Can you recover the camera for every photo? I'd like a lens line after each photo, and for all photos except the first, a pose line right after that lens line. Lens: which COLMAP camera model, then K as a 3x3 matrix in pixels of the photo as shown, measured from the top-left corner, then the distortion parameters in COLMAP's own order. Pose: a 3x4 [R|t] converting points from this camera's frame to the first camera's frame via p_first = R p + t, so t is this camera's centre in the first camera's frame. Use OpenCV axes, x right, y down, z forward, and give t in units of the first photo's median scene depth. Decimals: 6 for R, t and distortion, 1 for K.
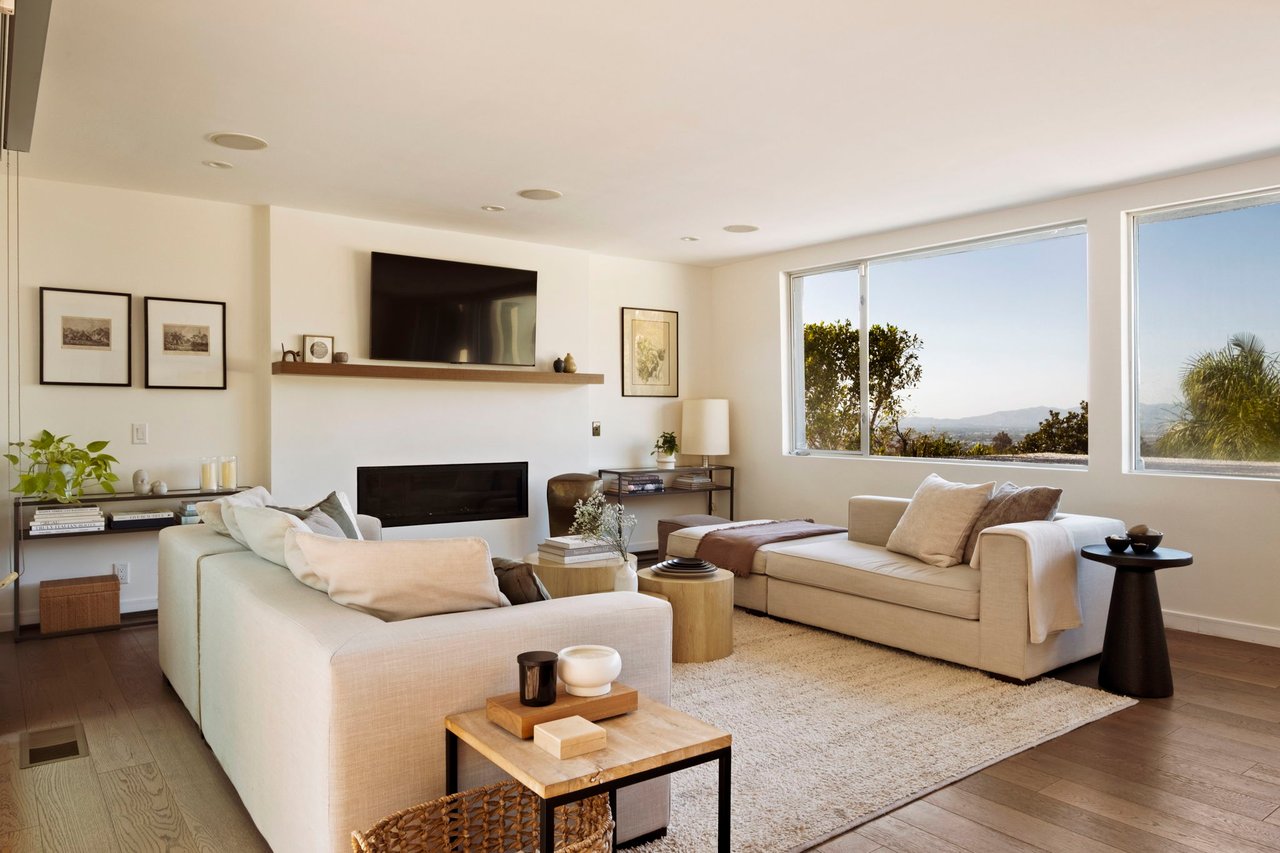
lens RADIAL K [[862.0, 0, 628.7], [0, 862.0, 422.8], [0, 0, 1]] dist [0.001600, 0.007671]
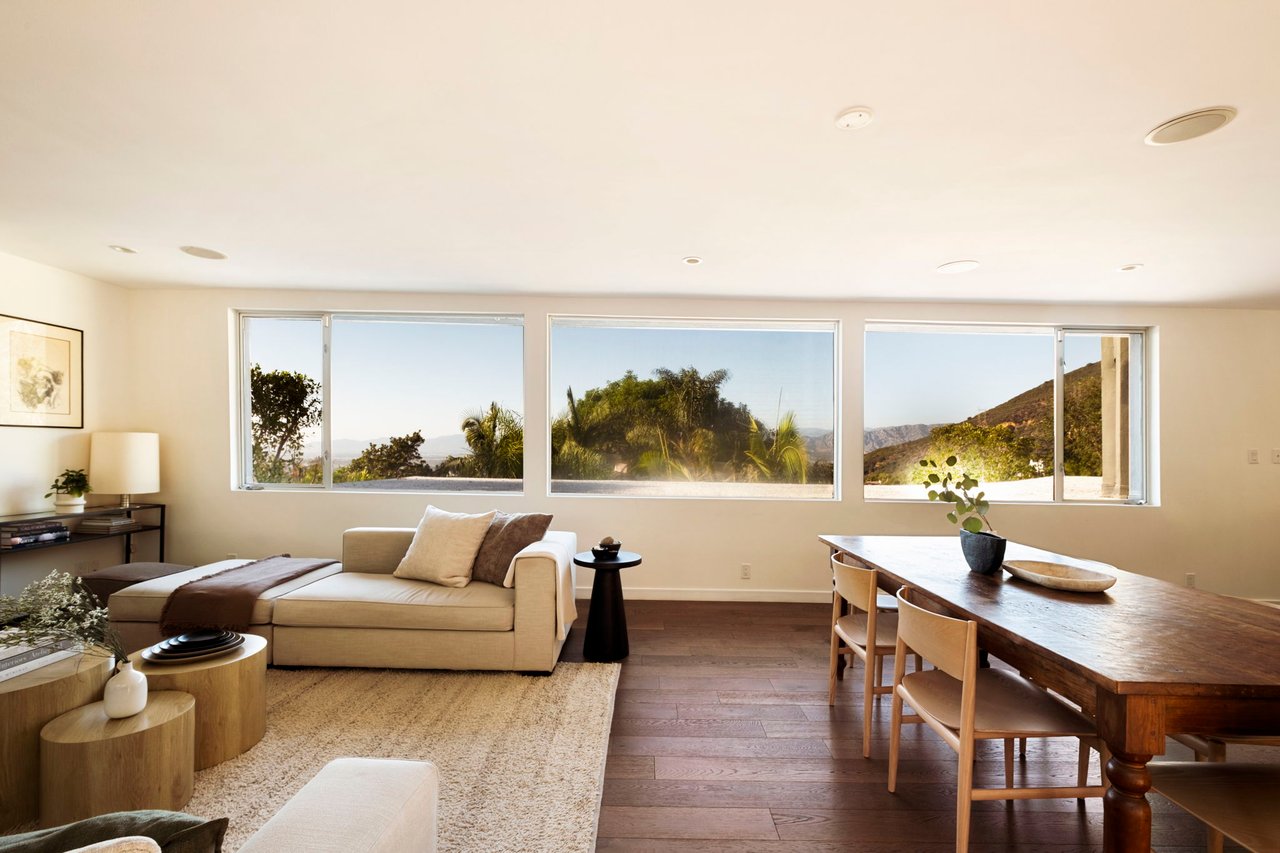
lens RADIAL K [[582.9, 0, 640.1], [0, 582.9, 455.0], [0, 0, 1]] dist [0.003830, -0.001706]
pose [[0.607330, 0.002393, 0.794446, -0.090544], [-0.008883, 0.999953, 0.003778, -0.013427], [-0.794400, -0.009351, 0.607323, 0.252356]]
